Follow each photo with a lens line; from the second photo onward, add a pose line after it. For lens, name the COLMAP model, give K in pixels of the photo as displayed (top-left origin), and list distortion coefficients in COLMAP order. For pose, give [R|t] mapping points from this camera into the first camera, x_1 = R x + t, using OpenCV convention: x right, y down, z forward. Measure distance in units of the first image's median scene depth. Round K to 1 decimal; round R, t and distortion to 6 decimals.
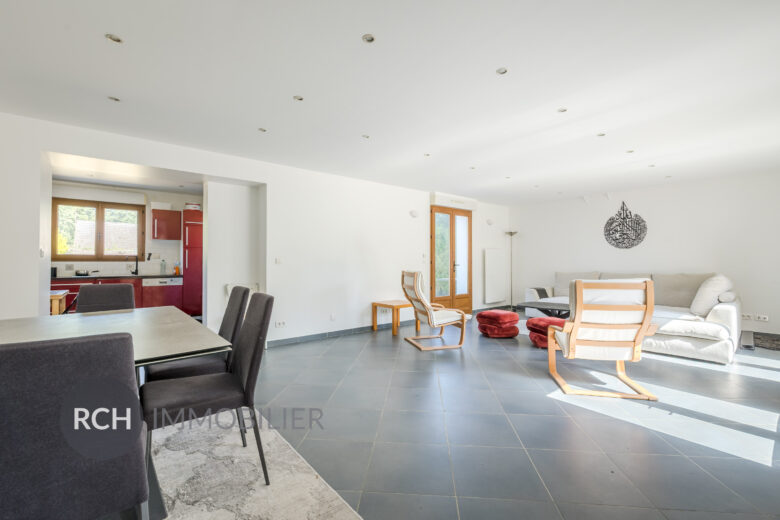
lens RADIAL K [[337.7, 0, 393.4], [0, 337.7, 256.1], [0, 0, 1]] dist [-0.000923, -0.000211]
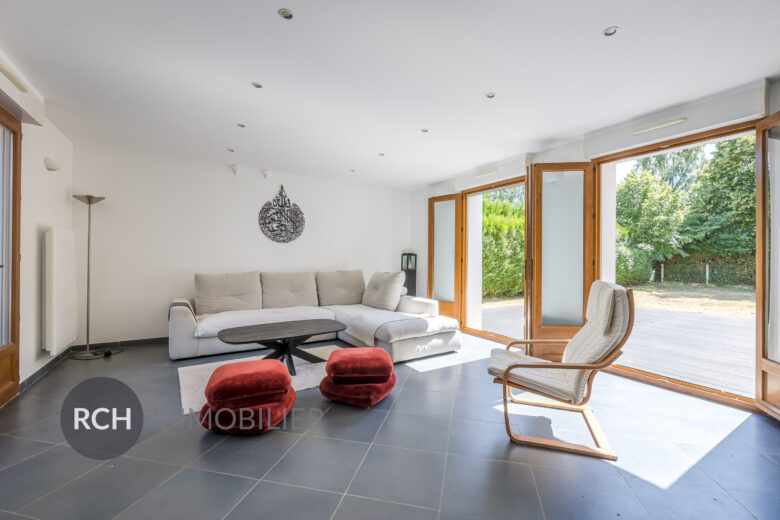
lens RADIAL K [[337.7, 0, 390.2], [0, 337.7, 259.3], [0, 0, 1]] dist [-0.000923, -0.000211]
pose [[0.140396, 0.001534, 0.990094, -0.098772], [-0.027954, 0.999606, 0.002415, 0.009093], [-0.989701, -0.028016, 0.140384, 0.614889]]
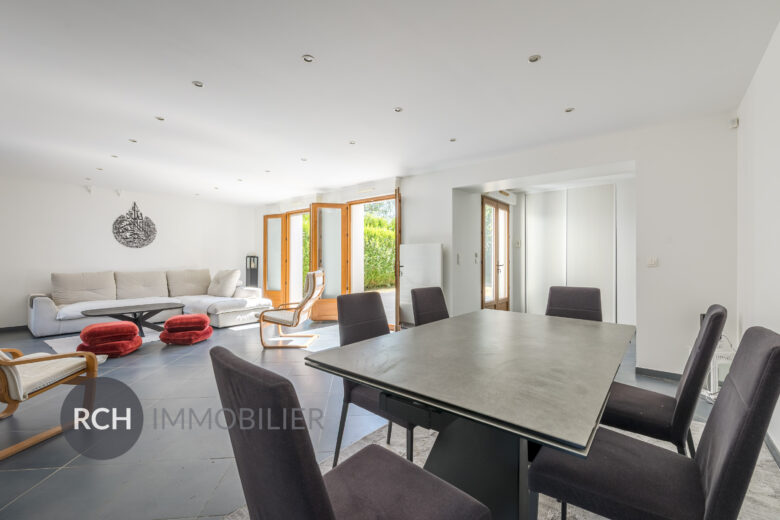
lens RADIAL K [[337.7, 0, 391.2], [0, 337.7, 258.5], [0, 0, 1]] dist [-0.000923, -0.000211]
pose [[-0.187967, 0.005129, 0.982162, -0.481762], [-0.021464, 0.999726, -0.009328, 0.003397], [-0.981941, -0.022834, -0.187805, 0.416299]]
